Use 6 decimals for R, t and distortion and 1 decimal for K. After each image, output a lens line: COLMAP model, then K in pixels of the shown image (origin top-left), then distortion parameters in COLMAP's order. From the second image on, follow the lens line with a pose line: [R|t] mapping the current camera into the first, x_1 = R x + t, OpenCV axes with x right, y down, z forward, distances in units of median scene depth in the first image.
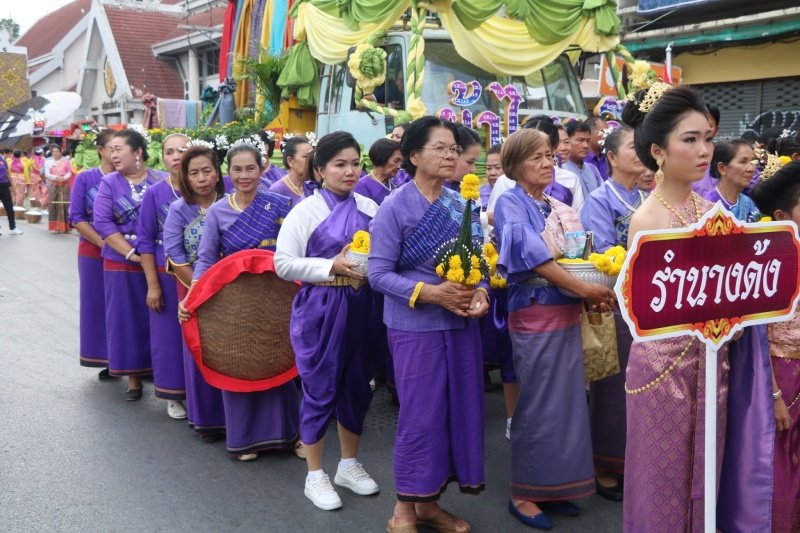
lens RADIAL K [[906.2, 0, 400.0], [0, 906.2, 266.5], [0, 0, 1]] dist [-0.065332, 0.327236]
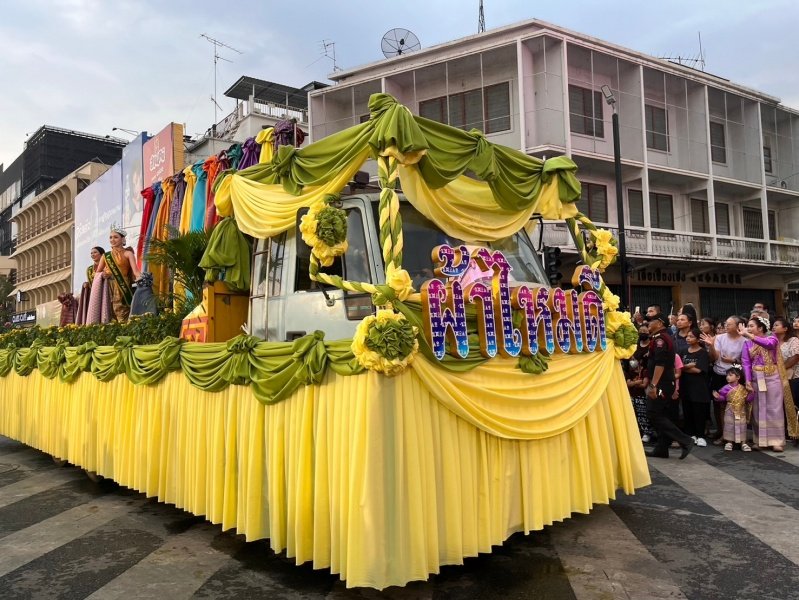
lens RADIAL K [[610.2, 0, 399.5], [0, 610.2, 300.0], [0, 0, 1]] dist [0.063869, -0.105233]
pose [[0.980712, -0.041335, 0.191038, -0.075167], [0.073718, 0.983424, -0.165658, -0.071520], [-0.181024, 0.176546, 0.967503, 0.490252]]
